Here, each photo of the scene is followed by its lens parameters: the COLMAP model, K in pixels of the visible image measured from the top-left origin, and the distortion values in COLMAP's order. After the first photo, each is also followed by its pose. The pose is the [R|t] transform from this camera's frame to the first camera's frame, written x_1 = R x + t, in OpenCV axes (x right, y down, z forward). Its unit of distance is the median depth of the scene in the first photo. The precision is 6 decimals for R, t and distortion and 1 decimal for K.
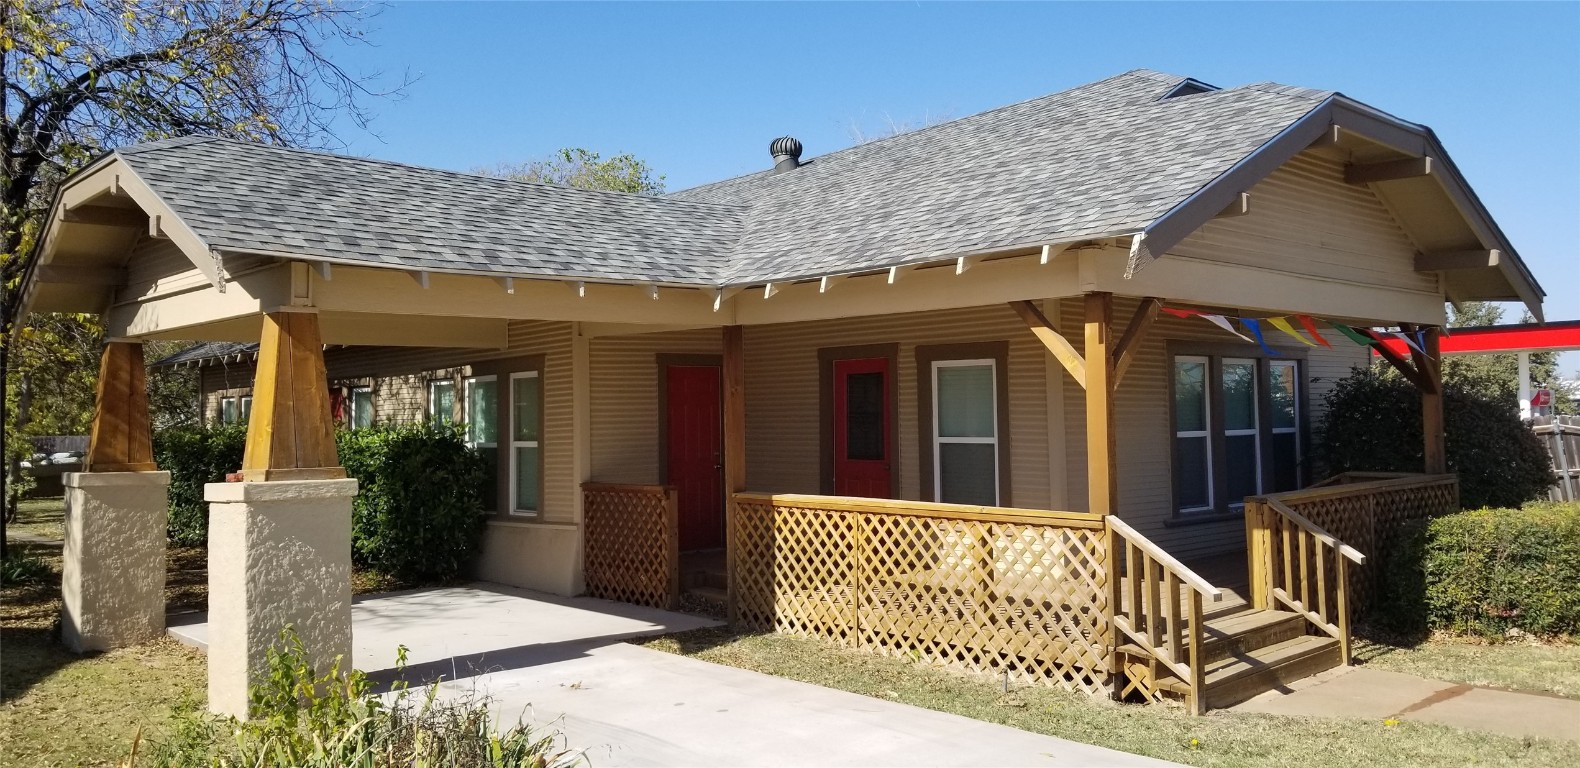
lens RADIAL K [[1237.7, 0, 790.0], [0, 1237.7, 384.0], [0, 0, 1]] dist [0.126990, -0.230129]
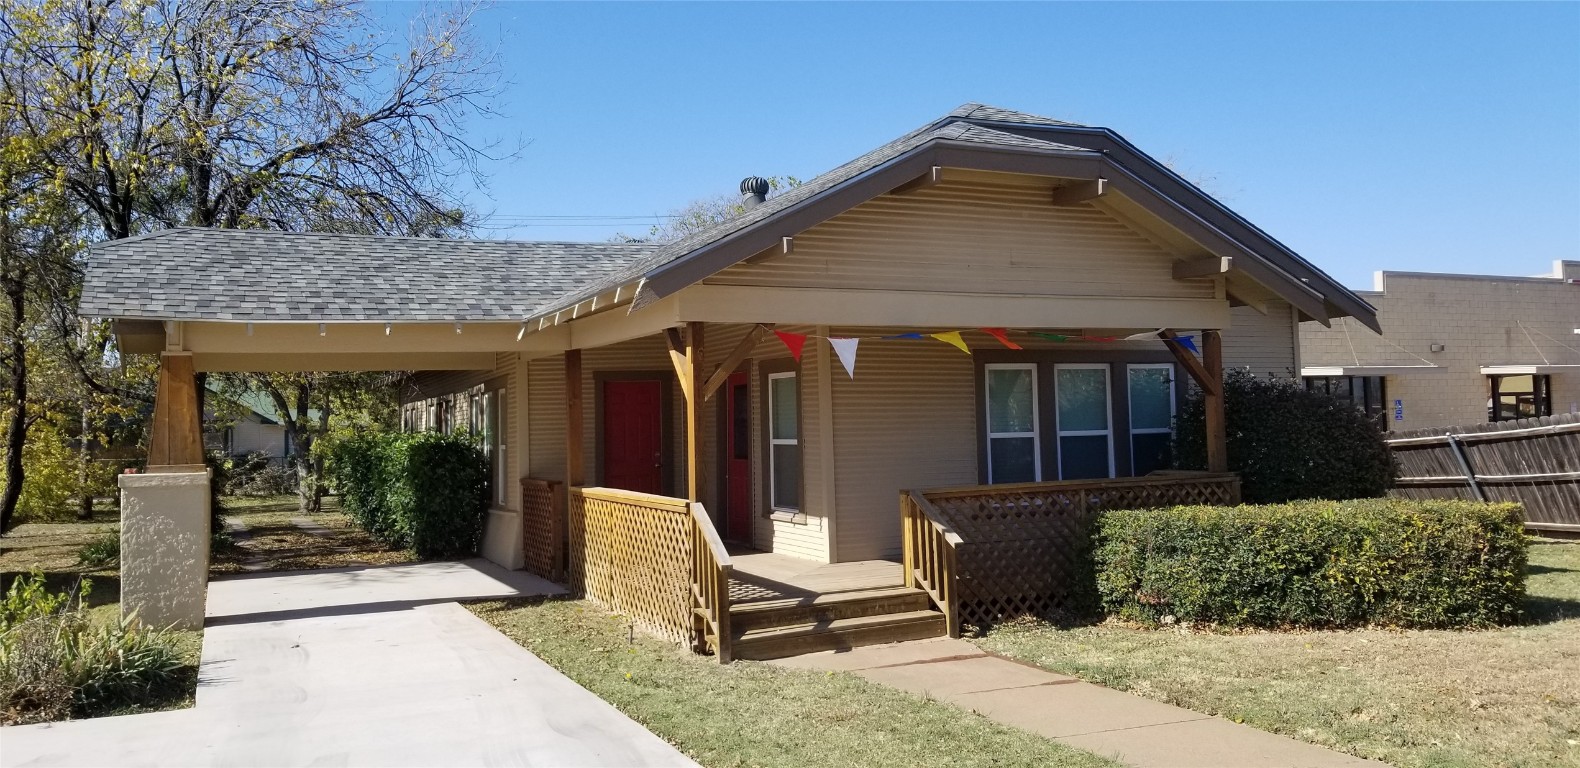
lens RADIAL K [[1244.5, 0, 790.0], [0, 1244.5, 384.0], [0, 0, 1]] dist [0.113033, -0.228405]
pose [[0.948720, -0.019929, -0.315488, 0.635229], [0.019322, 0.999801, -0.005051, -0.003519], [0.315526, -0.001304, 0.948916, -0.120601]]
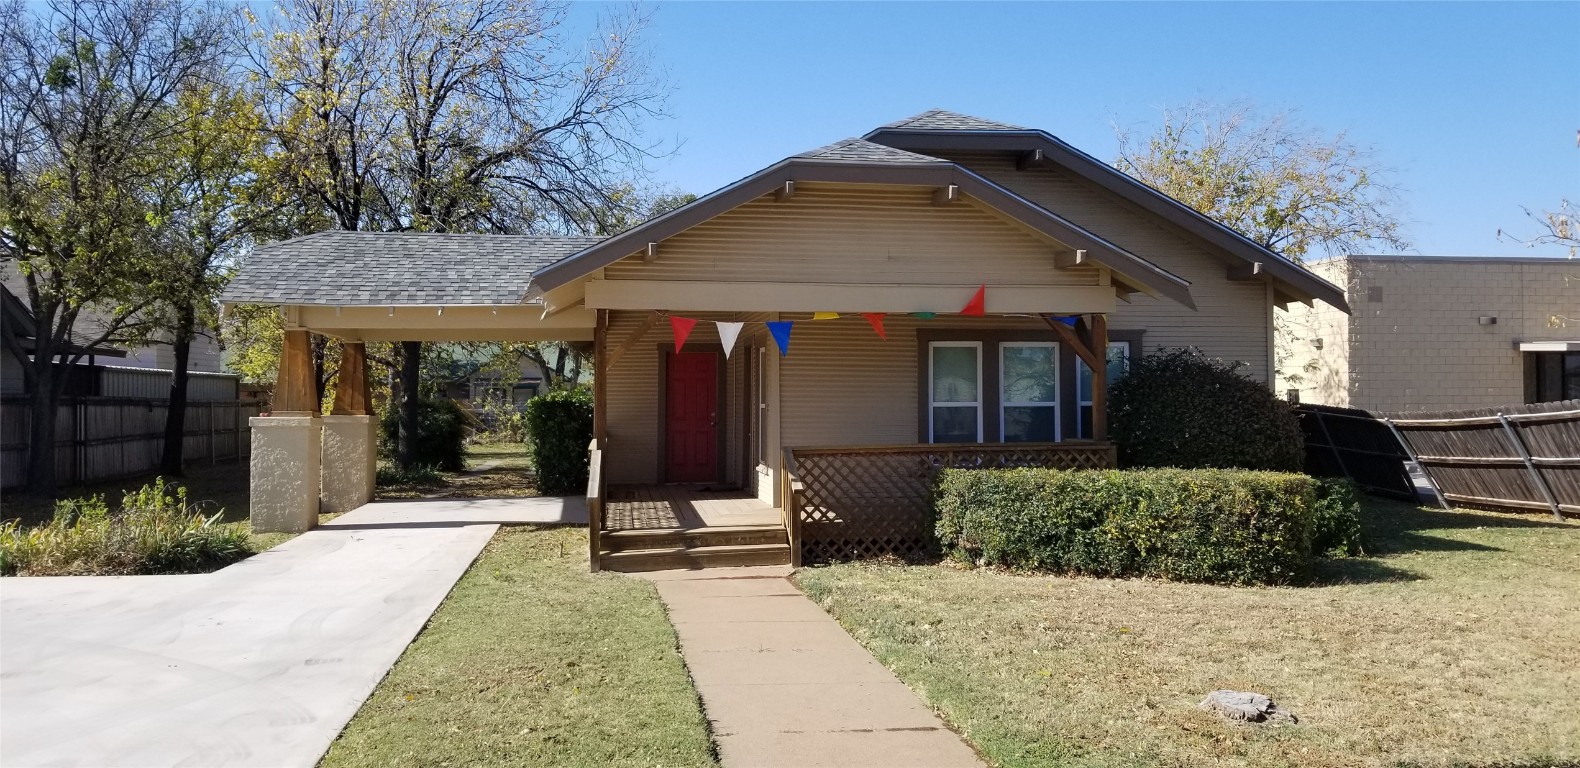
lens RADIAL K [[1244.5, 0, 790.0], [0, 1244.5, 384.0], [0, 0, 1]] dist [0.113033, -0.228405]
pose [[0.825127, 0.005737, -0.564919, 1.167893], [0.006244, 0.999795, 0.019273, -0.006416], [0.564913, -0.019431, 0.824921, -0.143769]]
